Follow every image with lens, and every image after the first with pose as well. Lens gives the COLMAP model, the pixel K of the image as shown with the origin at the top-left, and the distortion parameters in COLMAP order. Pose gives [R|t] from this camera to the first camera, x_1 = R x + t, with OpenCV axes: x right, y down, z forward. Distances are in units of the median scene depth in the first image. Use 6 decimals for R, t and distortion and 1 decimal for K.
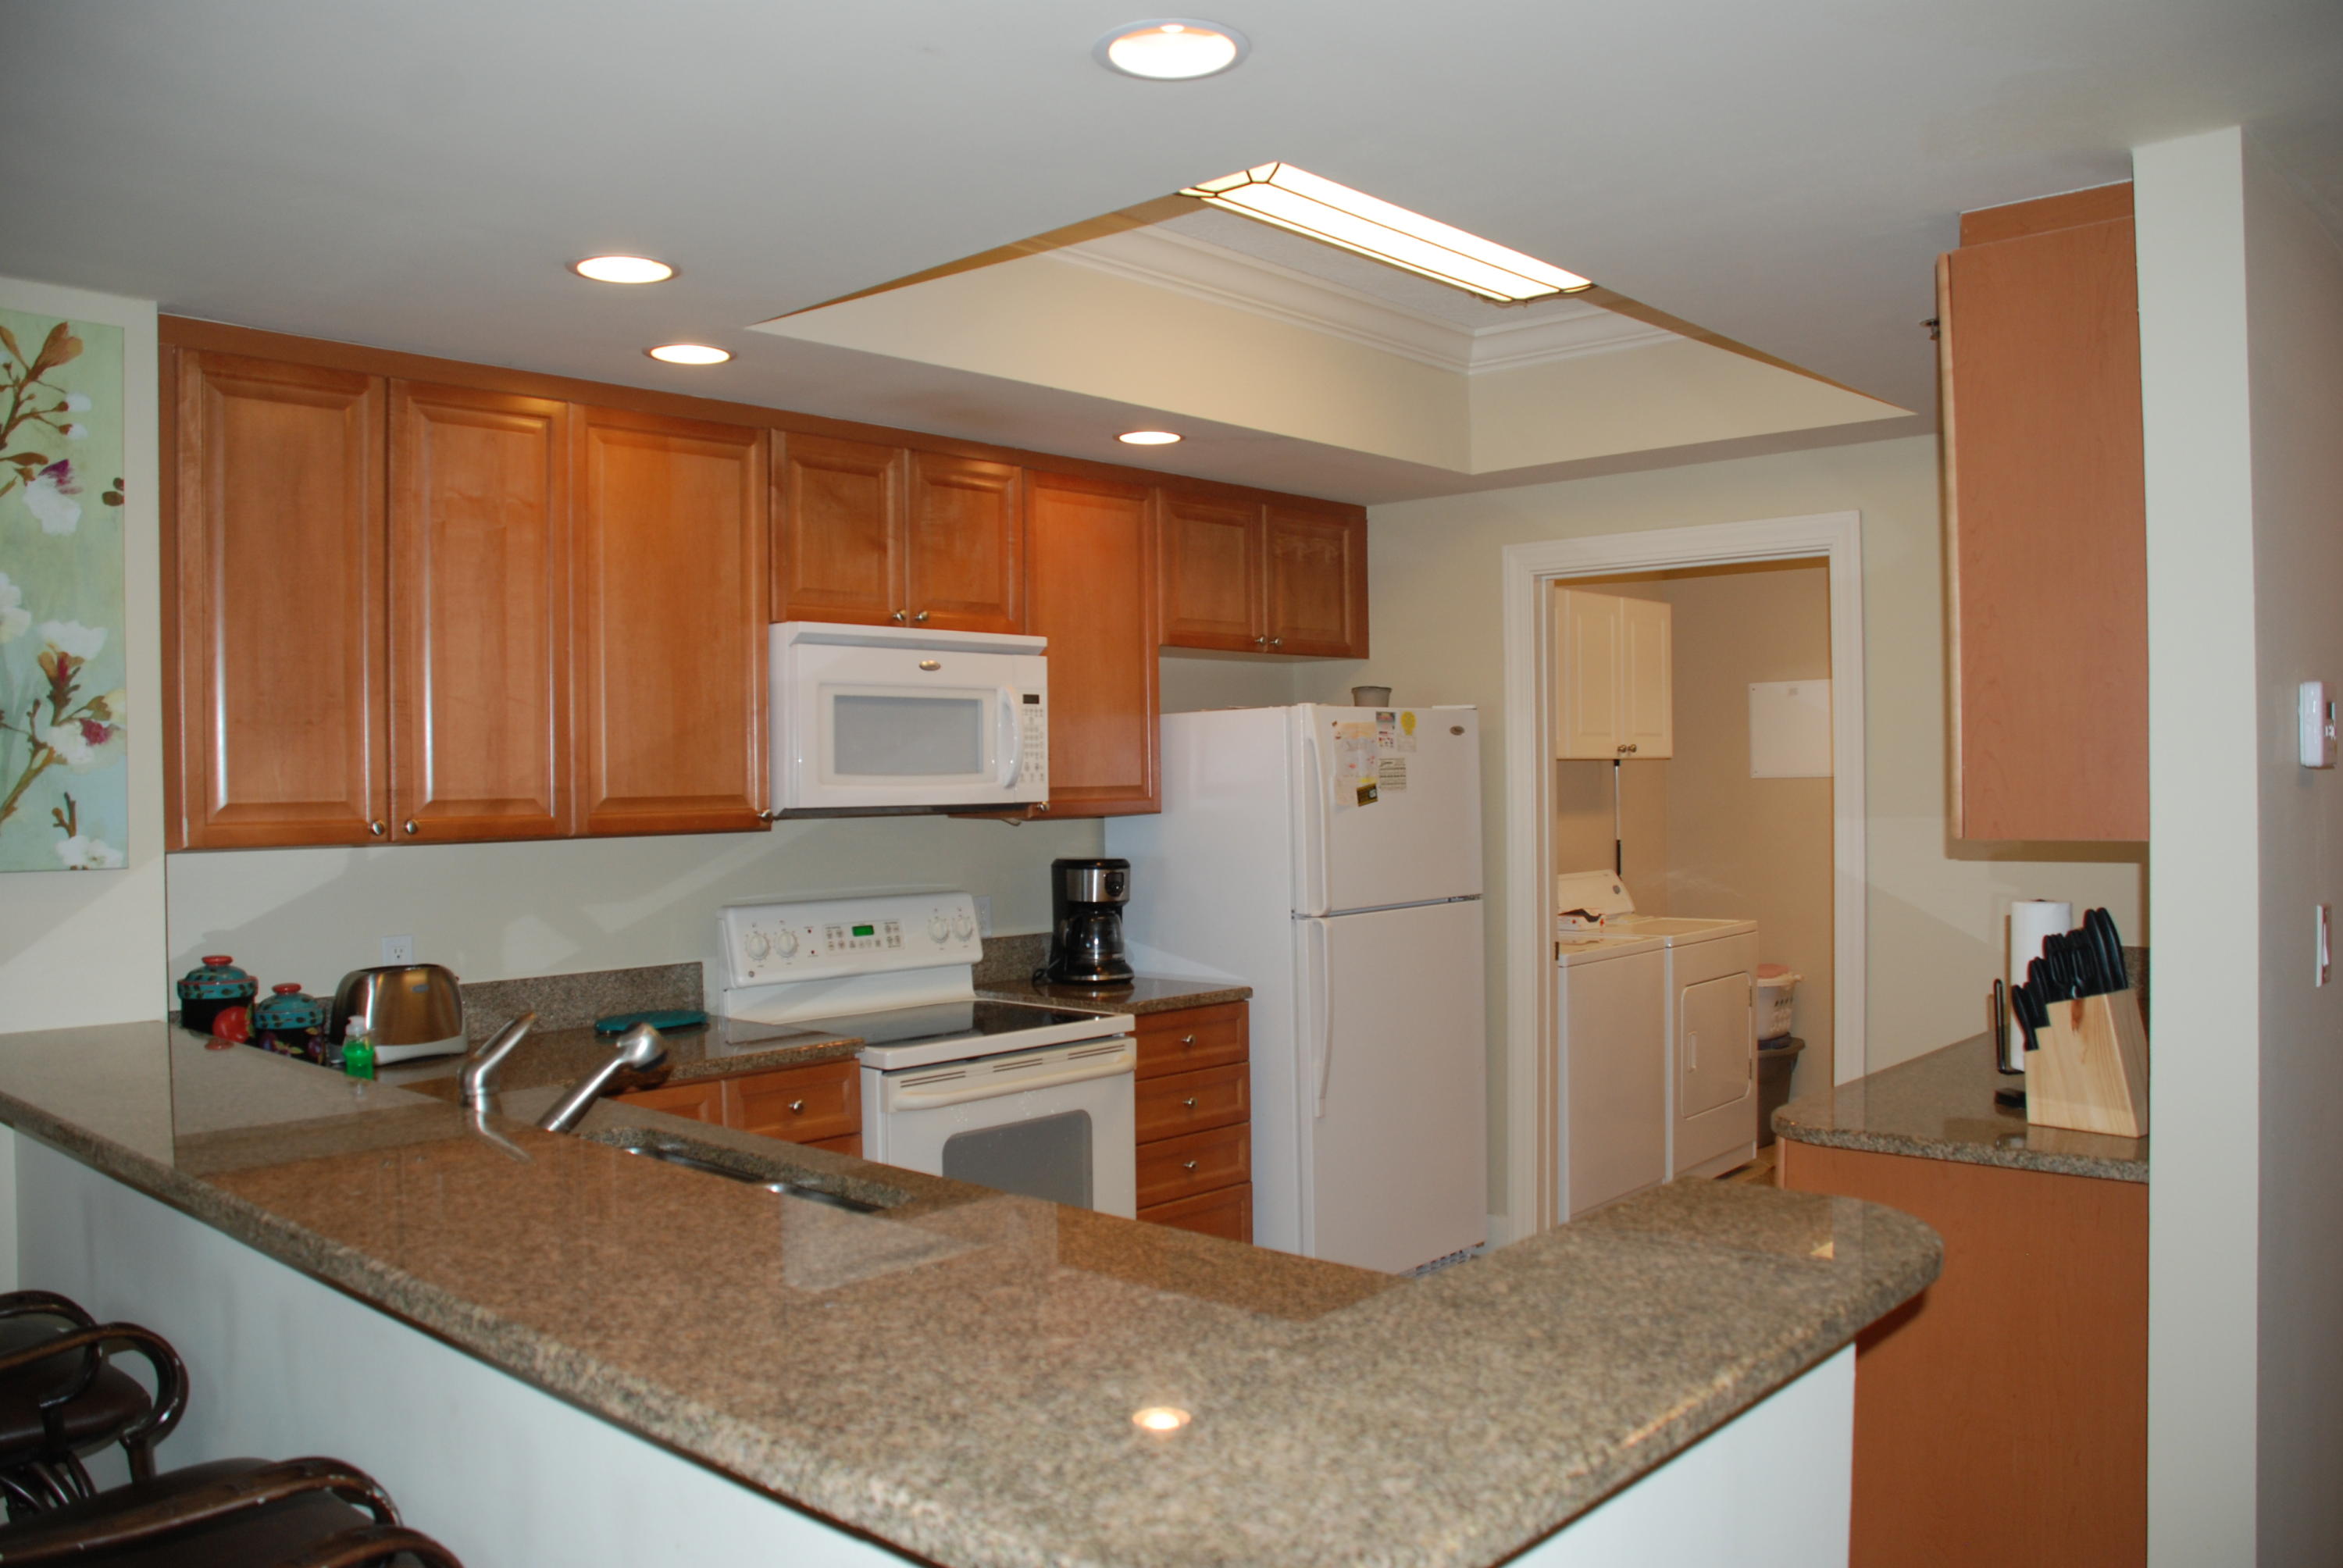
lens RADIAL K [[1839.3, 0, 1183.7], [0, 1839.3, 796.9], [0, 0, 1]] dist [-0.169707, 0.120141]
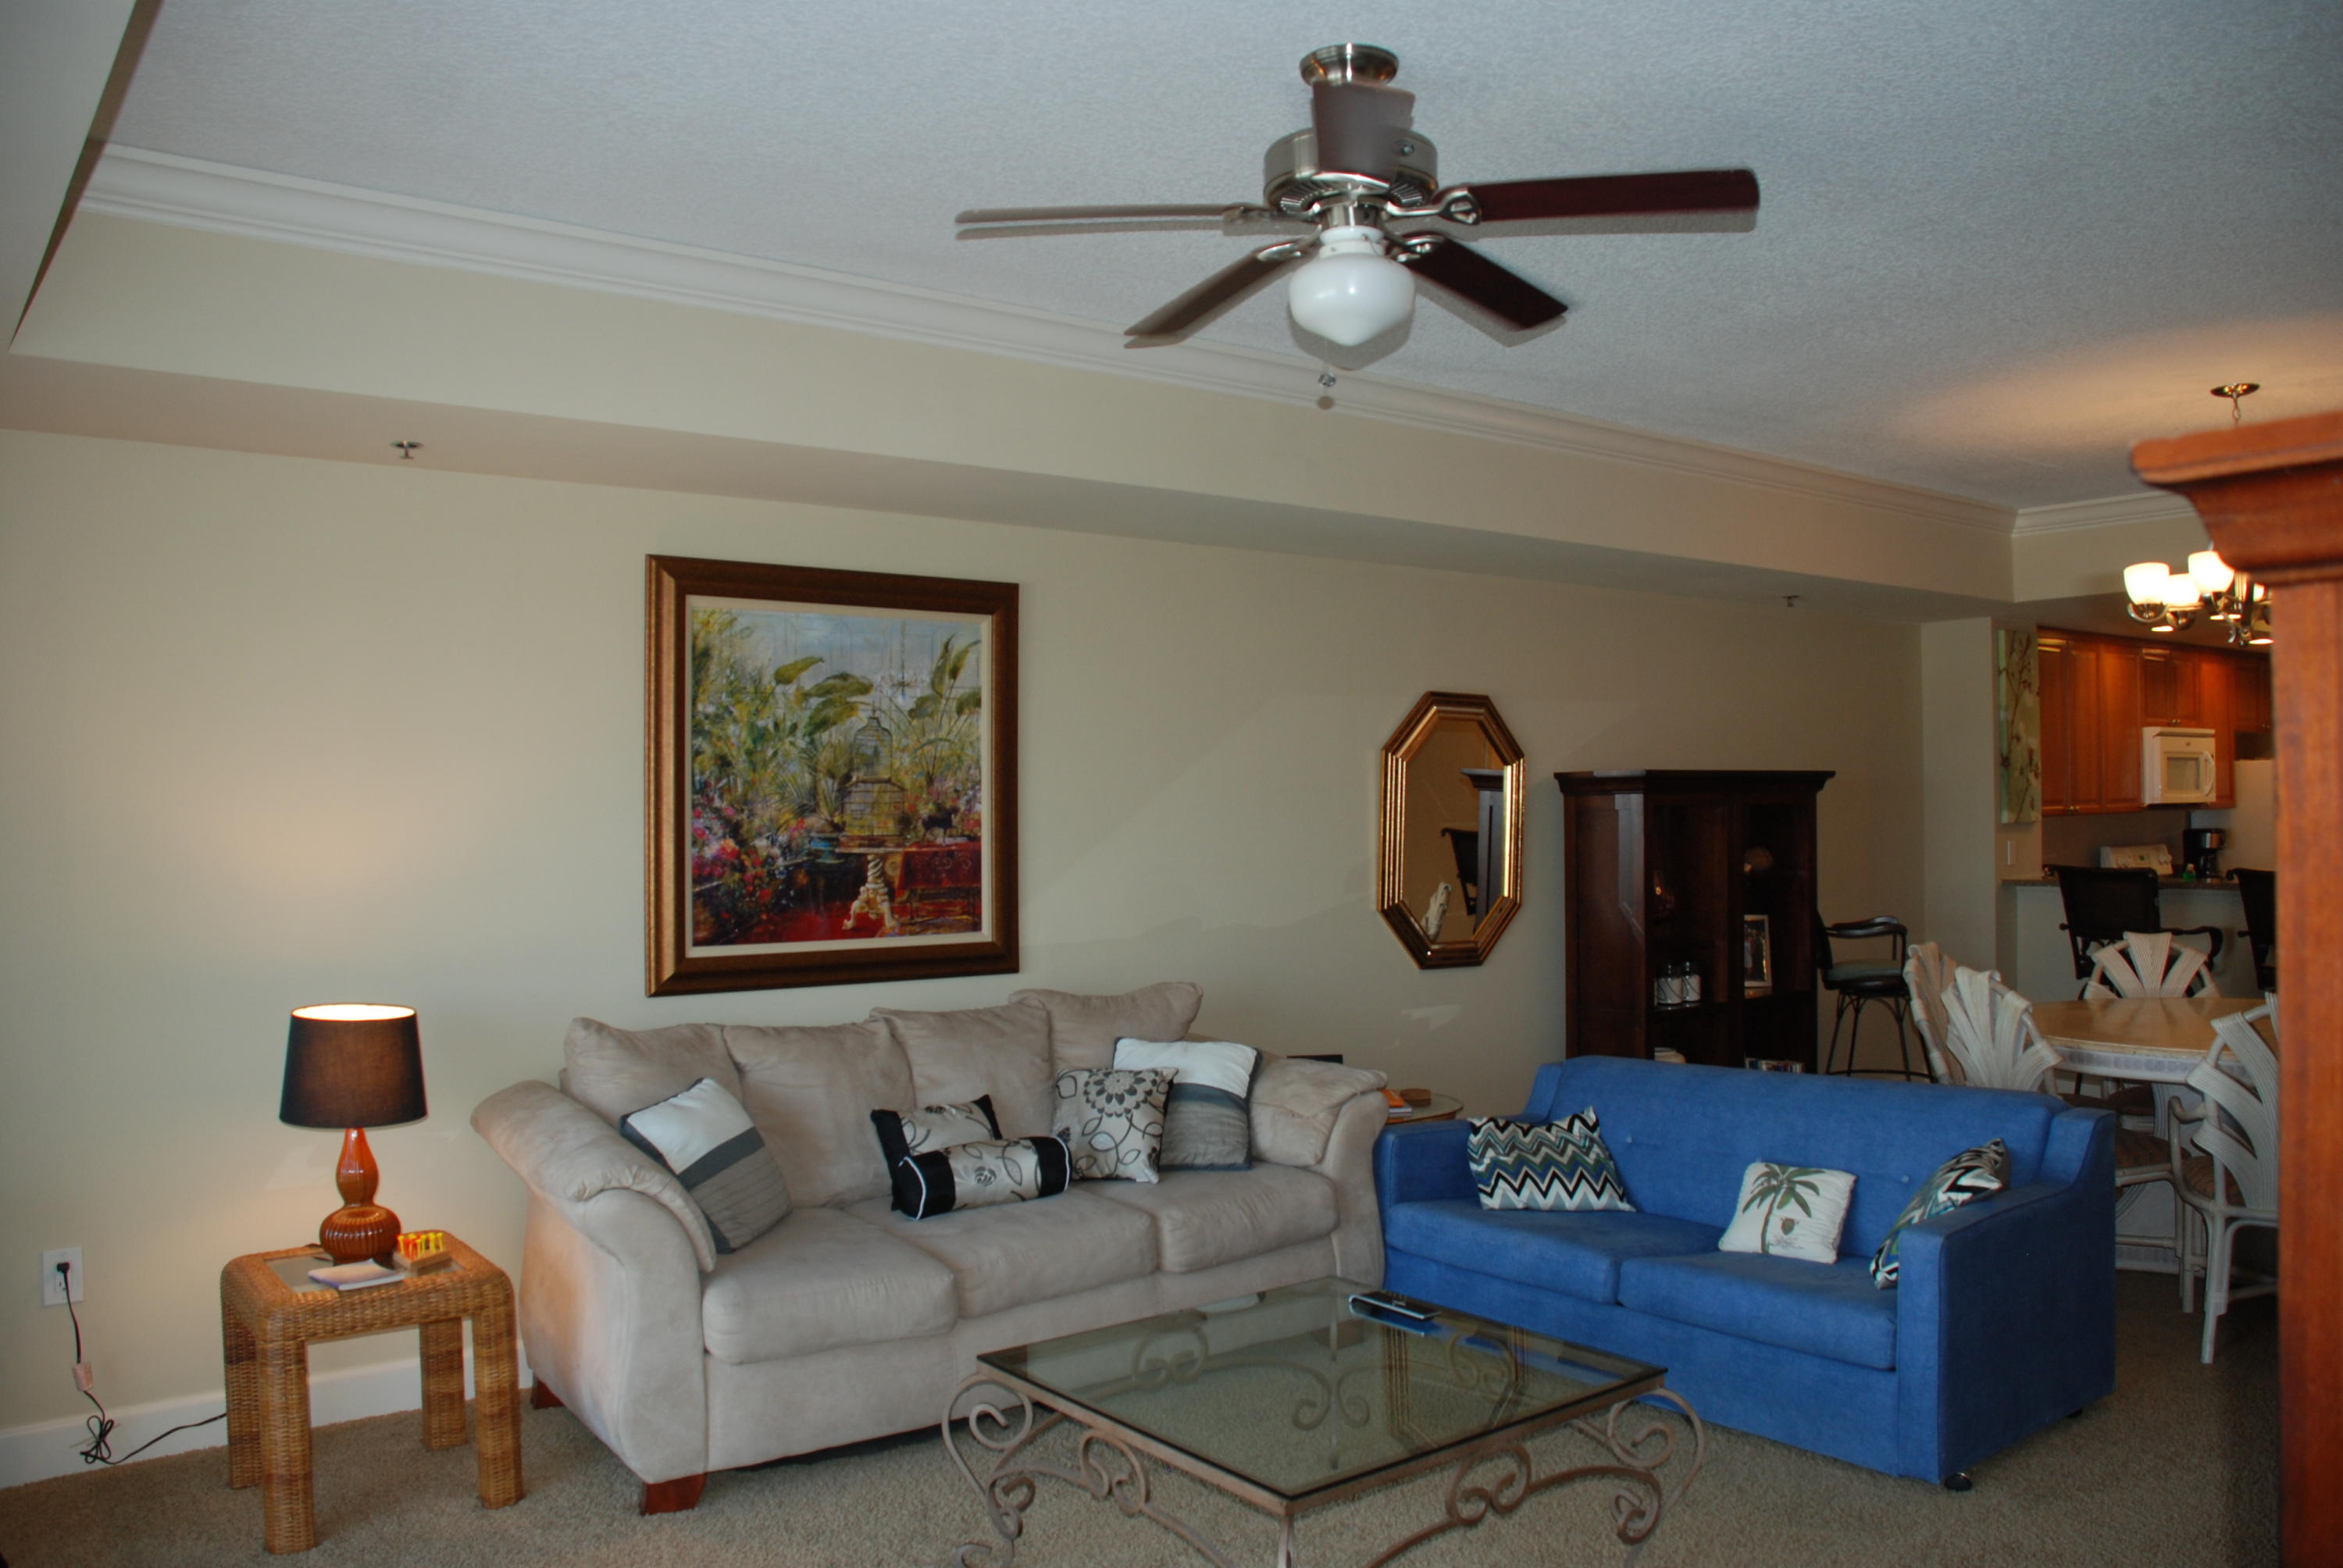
lens RADIAL K [[1833.6, 0, 1184.0], [0, 1833.6, 788.1], [0, 0, 1]] dist [-0.159160, 0.114742]
pose [[0.984813, -0.007131, -0.173471, -0.998804], [0.003685, 0.999790, -0.020177, 0.026055], [0.173578, 0.019231, 0.984632, -1.424737]]
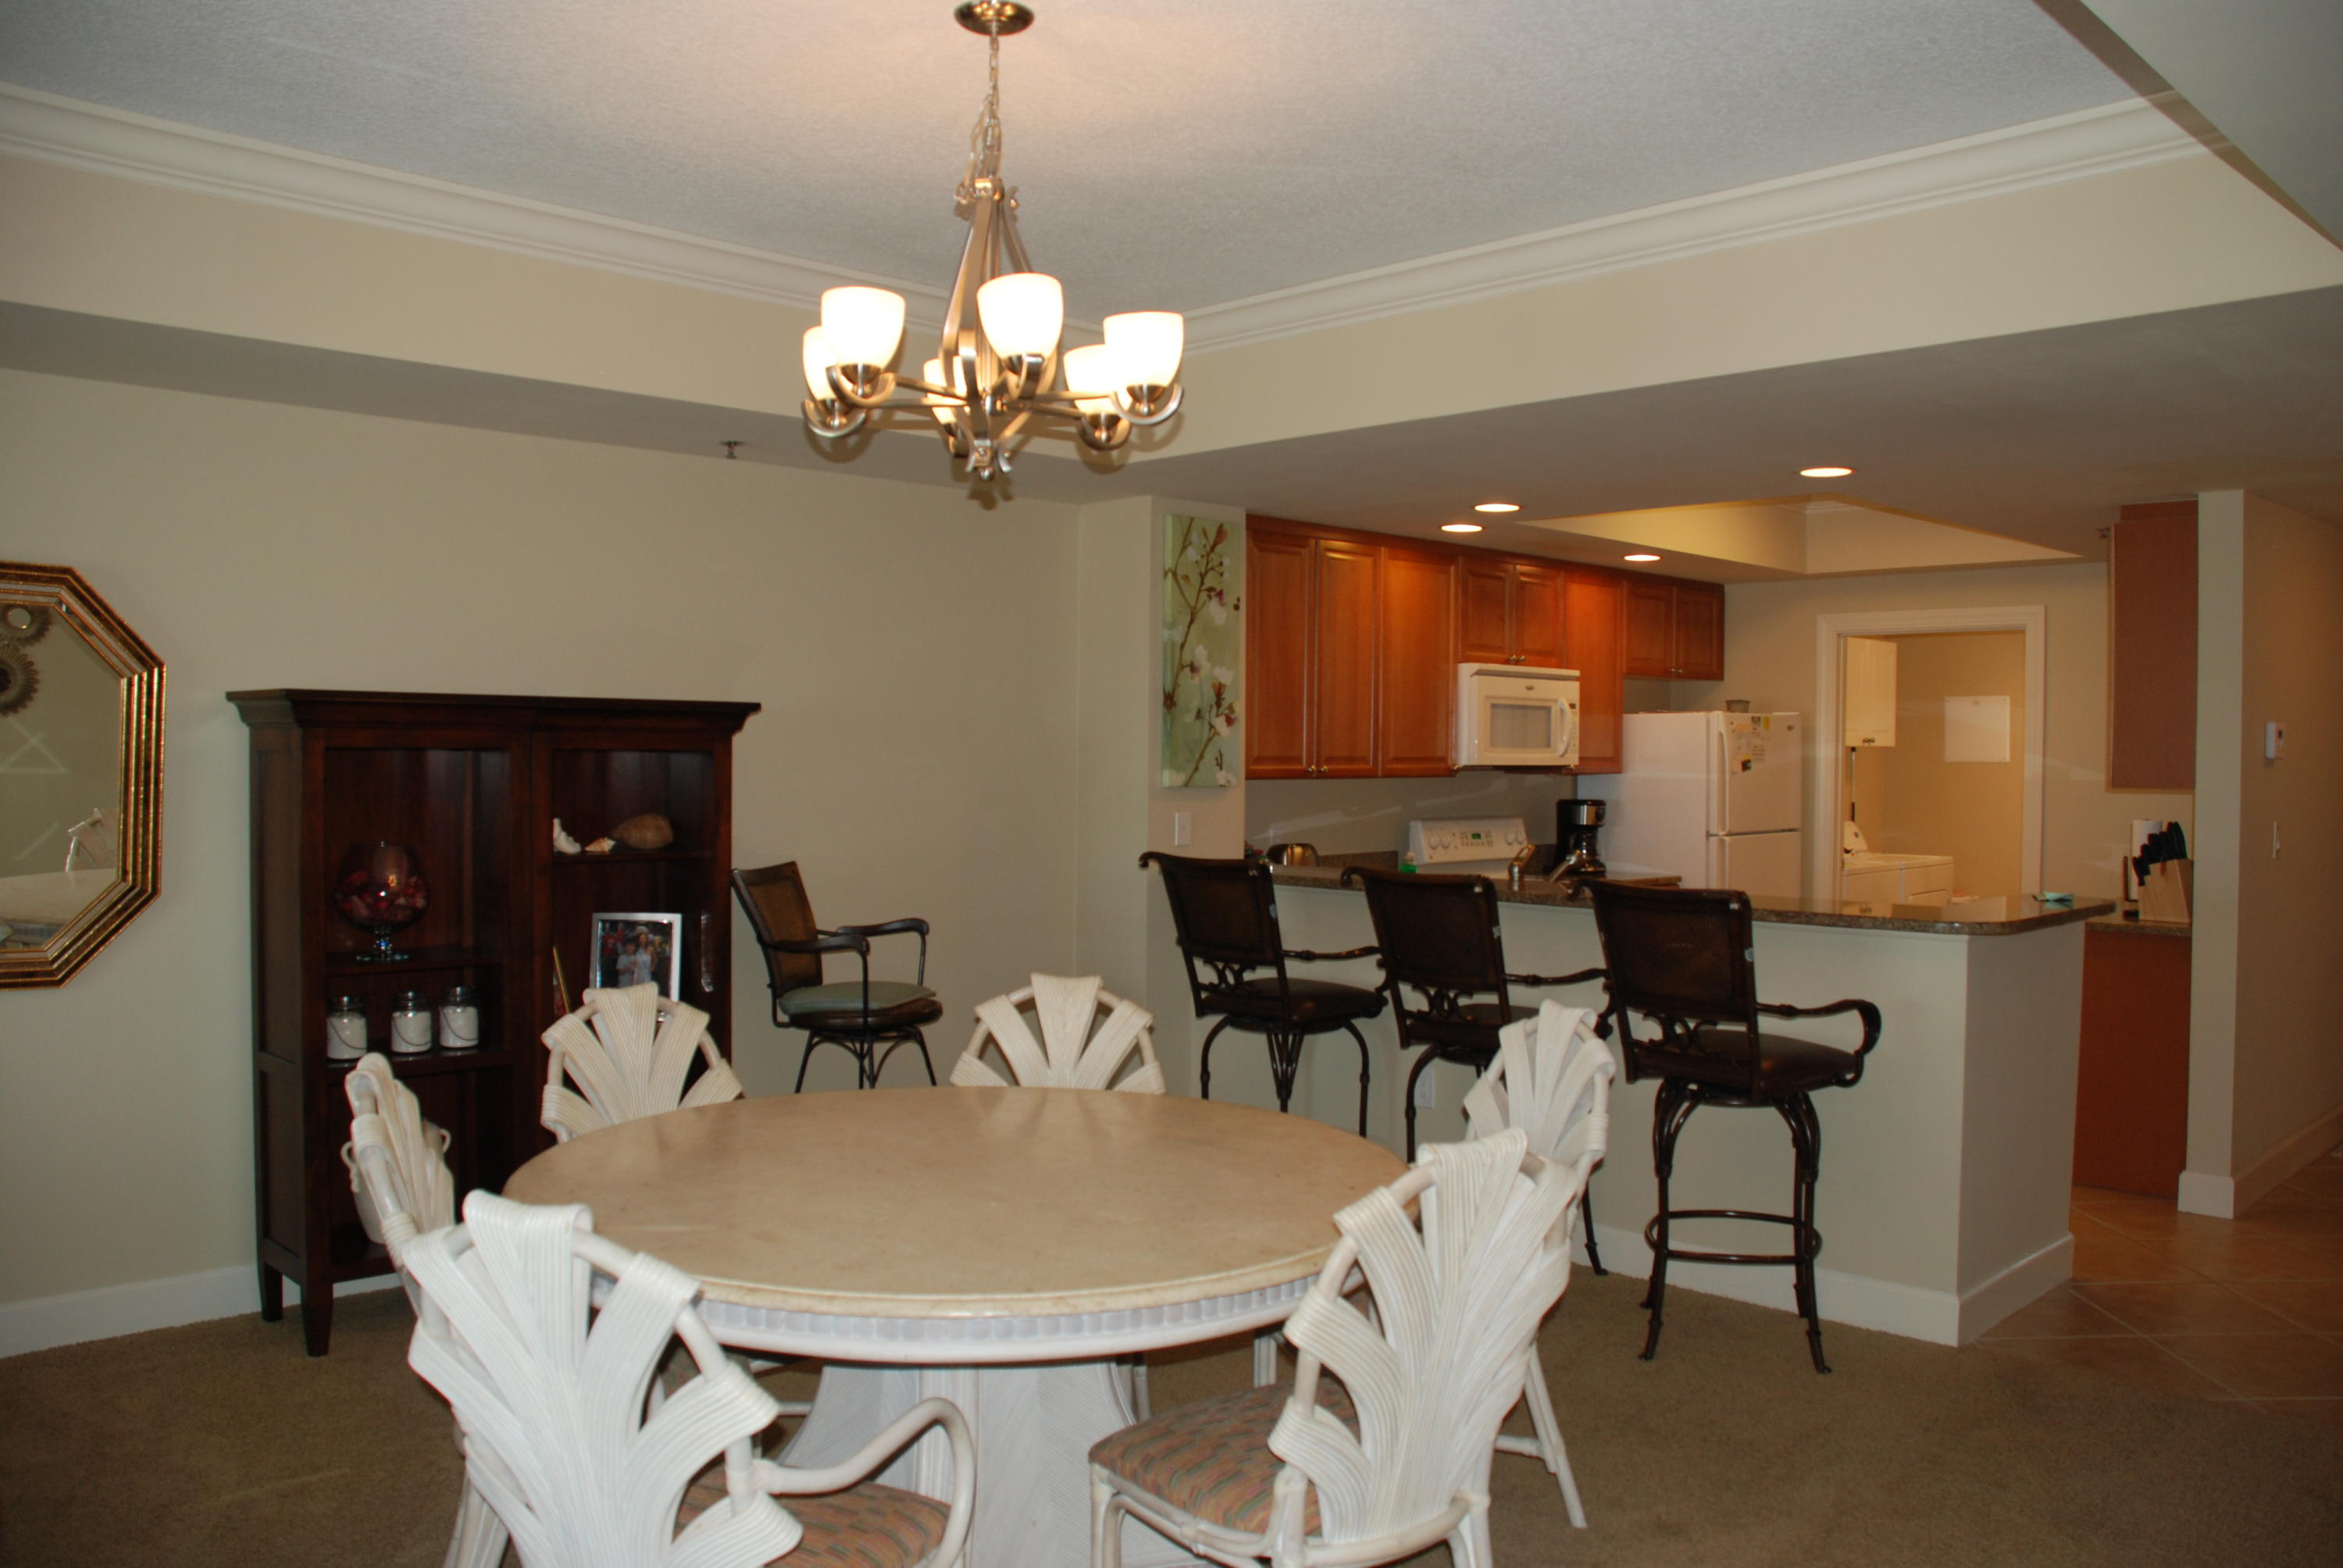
lens RADIAL K [[1833.6, 0, 1184.0], [0, 1833.6, 788.1], [0, 0, 1]] dist [-0.159160, 0.114742]
pose [[0.998420, 0.020680, -0.052240, -0.372944], [-0.020143, 0.999739, 0.010782, 0.013984], [0.052449, -0.009713, 0.998576, -0.779944]]
